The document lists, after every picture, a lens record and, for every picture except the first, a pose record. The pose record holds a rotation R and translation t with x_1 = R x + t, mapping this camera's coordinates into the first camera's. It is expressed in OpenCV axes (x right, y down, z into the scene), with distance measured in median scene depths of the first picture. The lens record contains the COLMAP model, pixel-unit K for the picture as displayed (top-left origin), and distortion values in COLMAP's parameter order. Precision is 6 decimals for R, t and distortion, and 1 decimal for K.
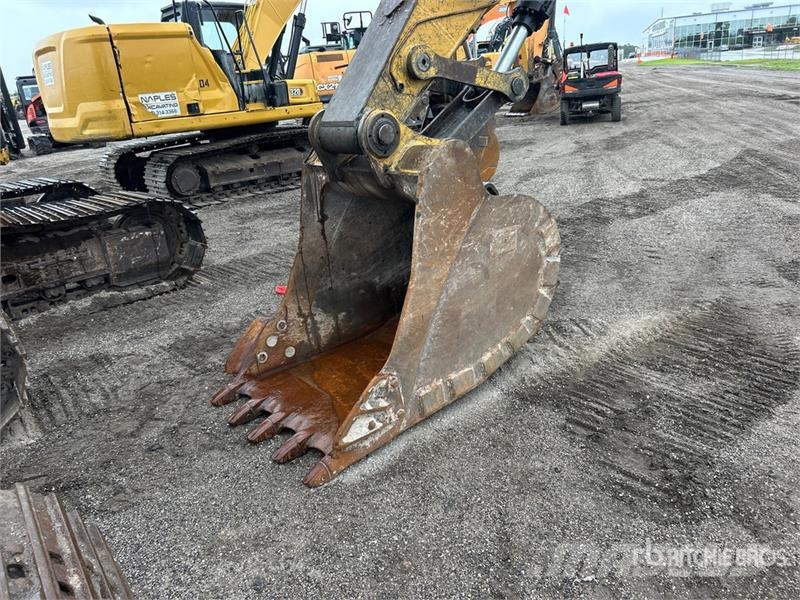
lens RADIAL K [[602.2, 0, 403.1], [0, 602.2, 295.8], [0, 0, 1]] dist [0.044661, -0.049086]
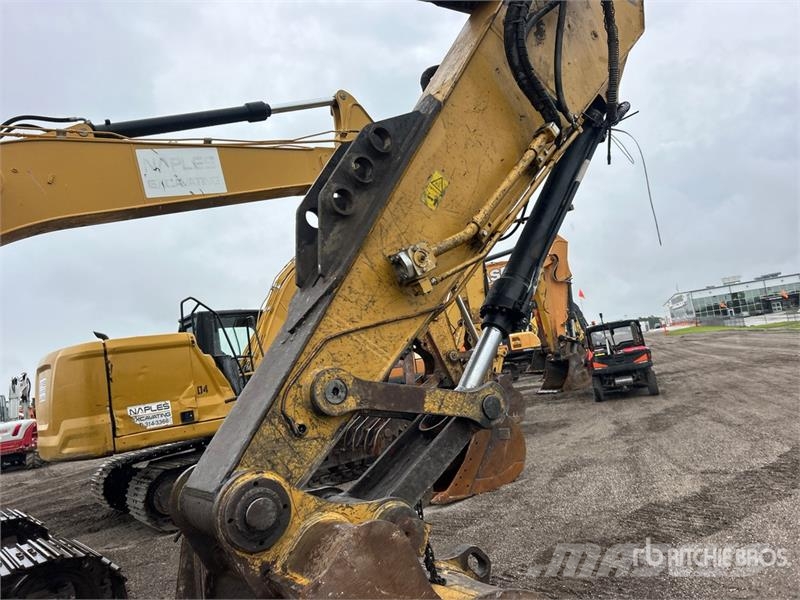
lens RADIAL K [[602.2, 0, 403.1], [0, 602.2, 295.8], [0, 0, 1]] dist [0.044661, -0.049086]
pose [[0.996322, -0.065117, -0.055695, 0.049301], [0.034317, 0.898819, -0.436974, -0.058757], [0.078514, 0.433456, 0.897748, 0.112328]]
